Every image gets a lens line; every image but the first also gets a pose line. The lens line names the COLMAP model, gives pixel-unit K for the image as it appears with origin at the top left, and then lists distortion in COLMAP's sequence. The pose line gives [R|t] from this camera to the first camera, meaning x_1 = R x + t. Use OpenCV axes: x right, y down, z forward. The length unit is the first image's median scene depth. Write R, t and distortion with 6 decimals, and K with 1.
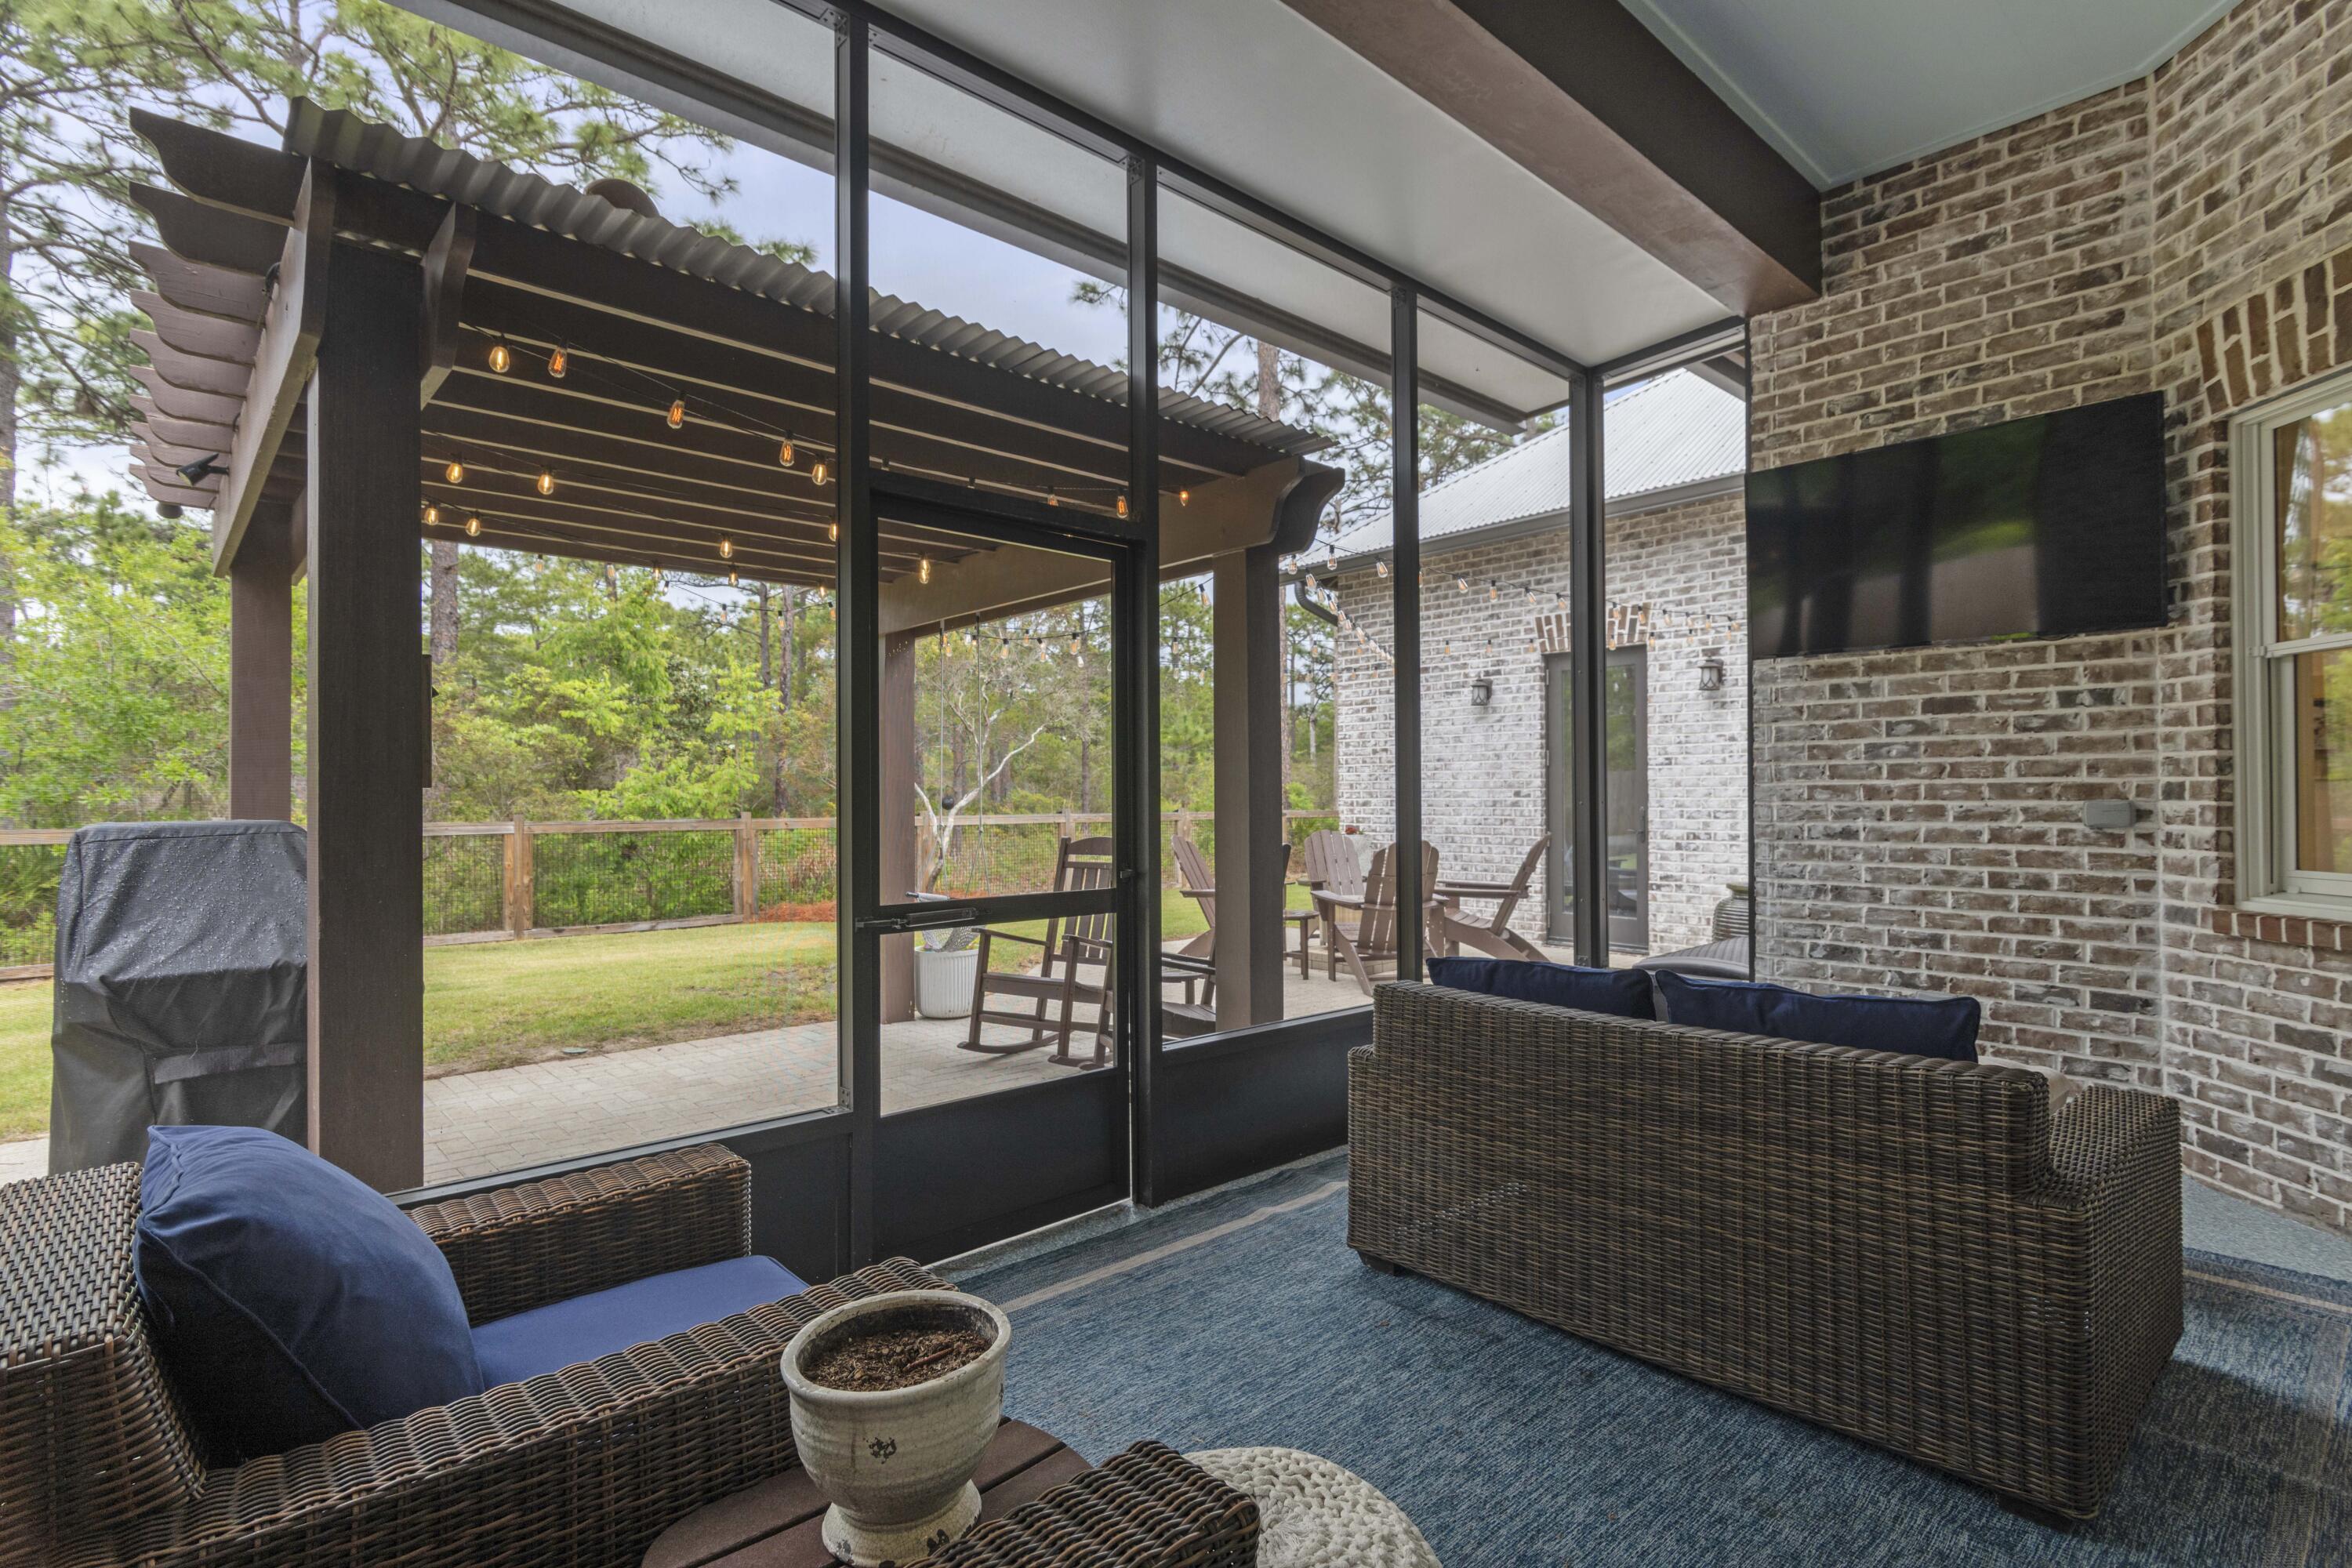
lens RADIAL K [[1157.7, 0, 1169.4], [0, 1157.7, 785.4], [0, 0, 1]] dist [0.007335, -0.002773]
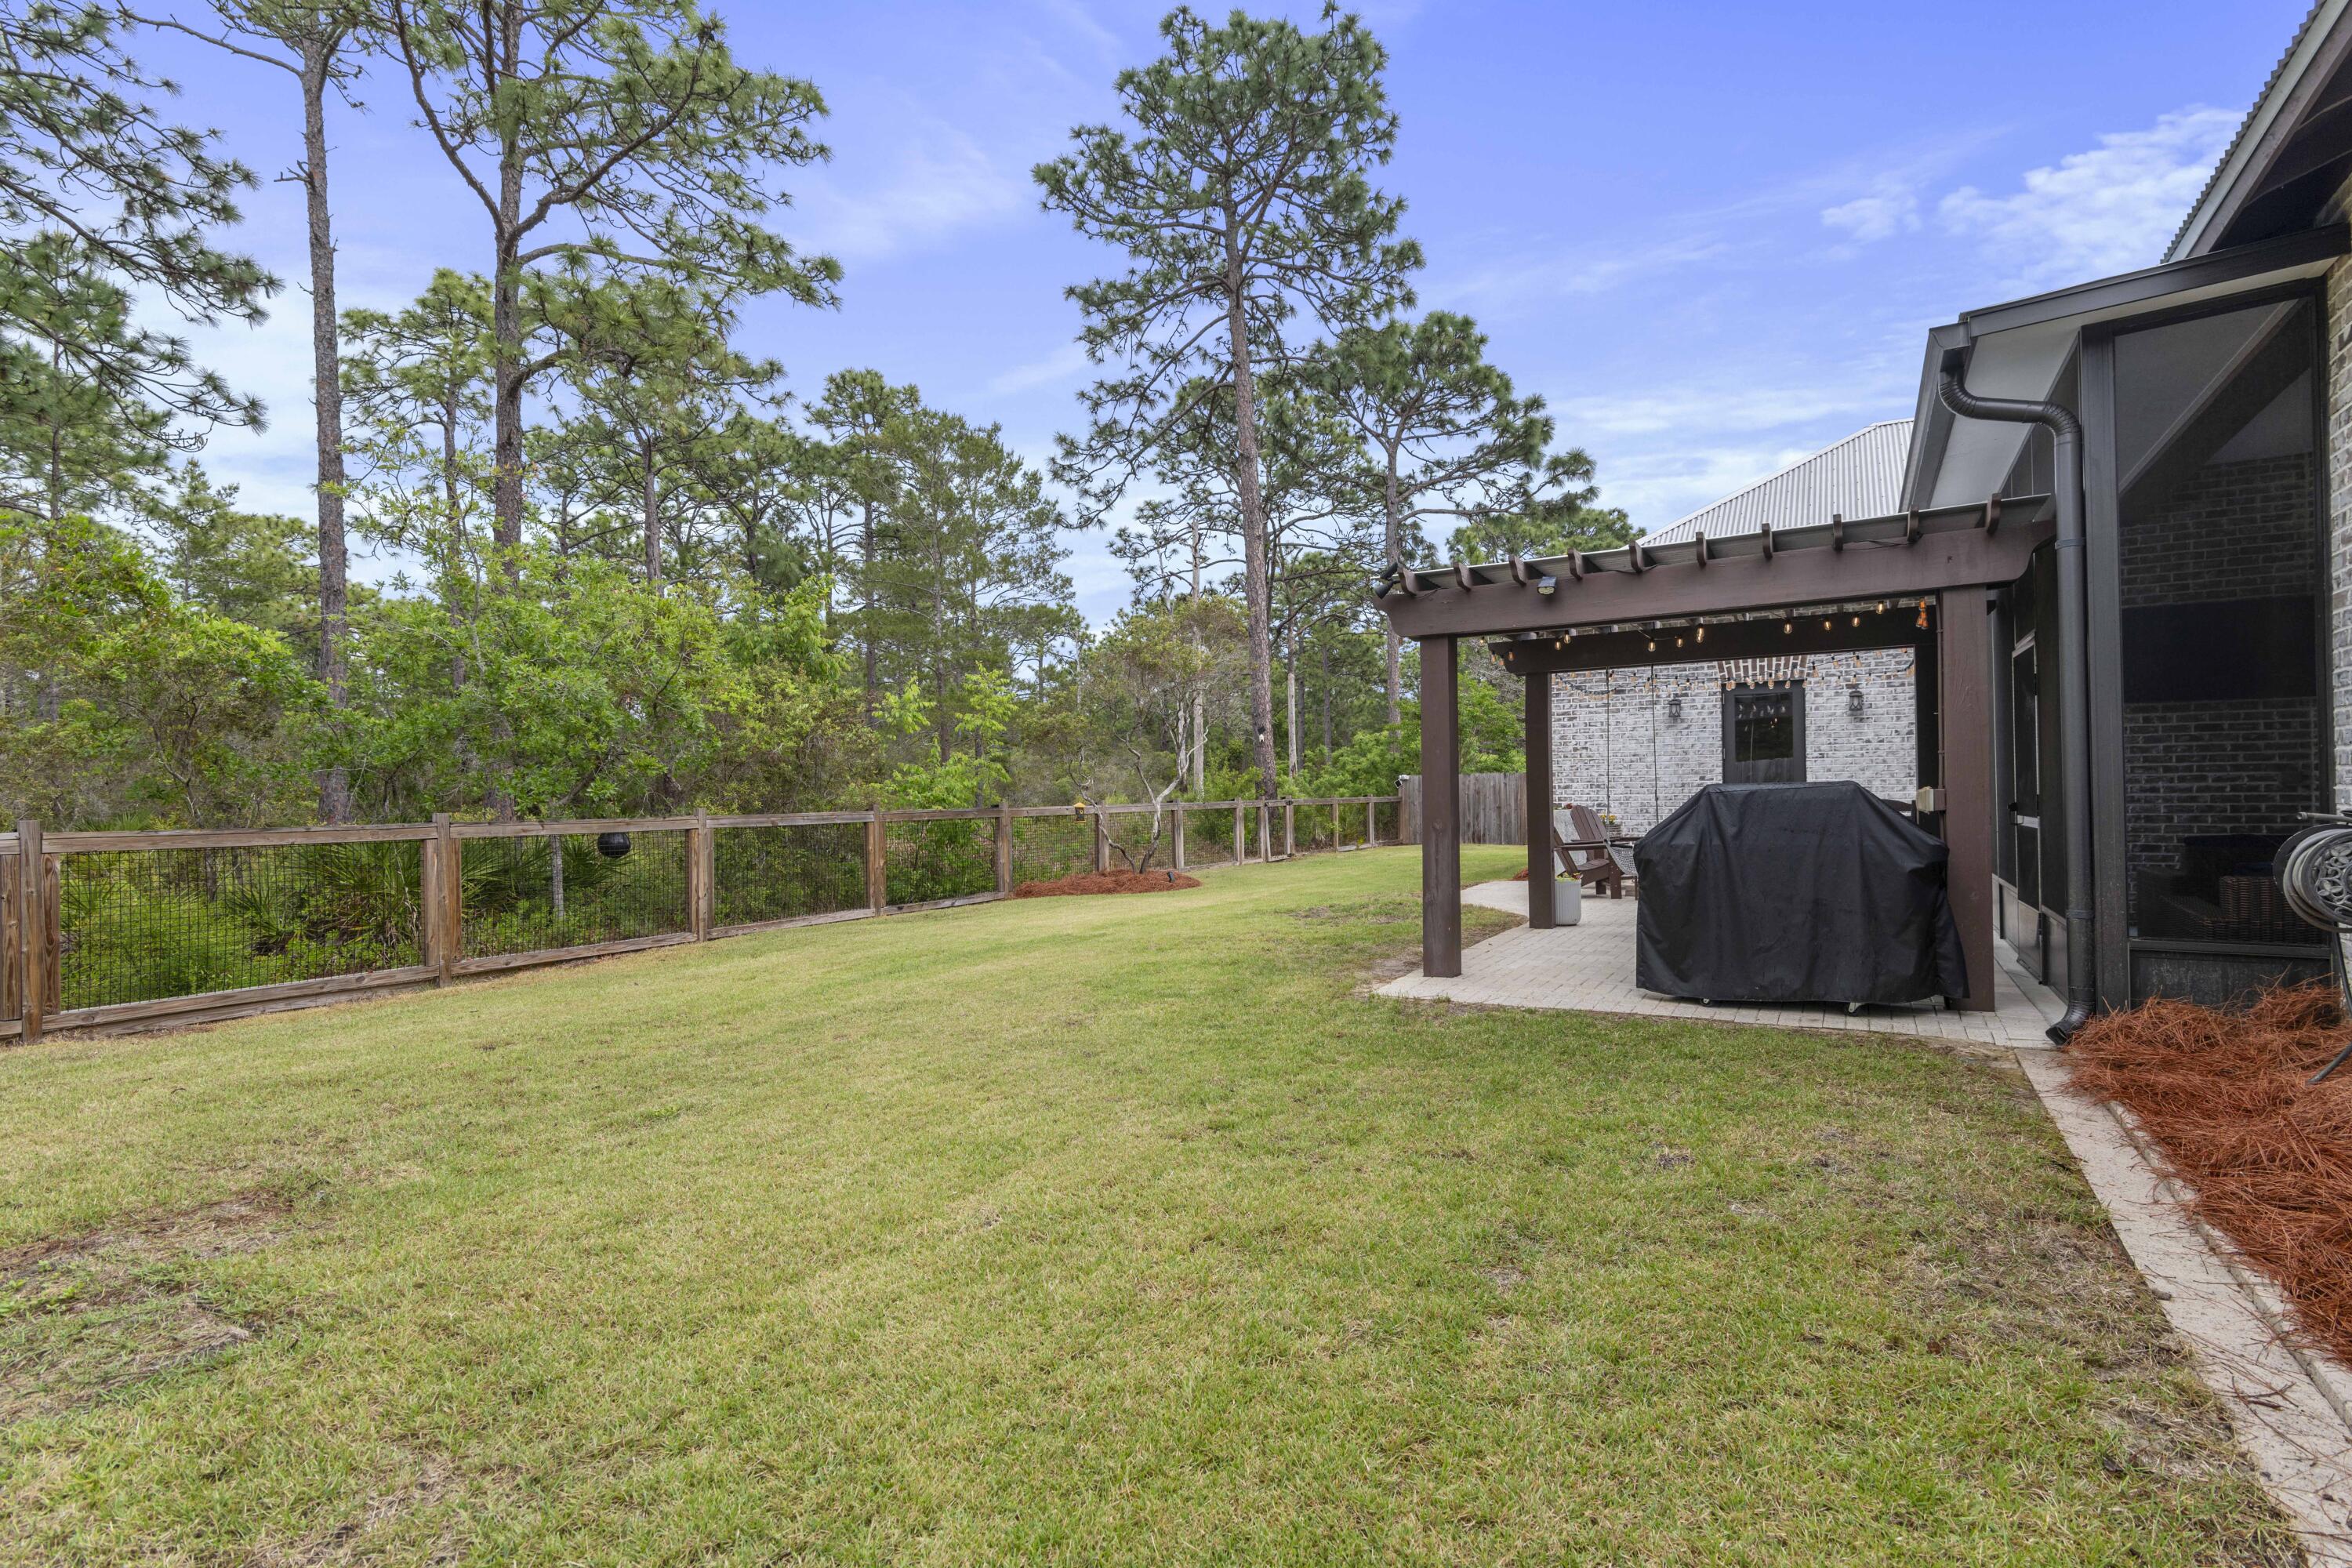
lens RADIAL K [[1157.7, 0, 1186.3], [0, 1157.7, 785.2], [0, 0, 1]] dist [0.007335, -0.002773]
pose [[0.951278, -0.009675, 0.308183, -1.695720], [0.008869, 0.999953, 0.004015, 0.010738], [-0.308207, -0.001086, 0.951319, -0.429272]]
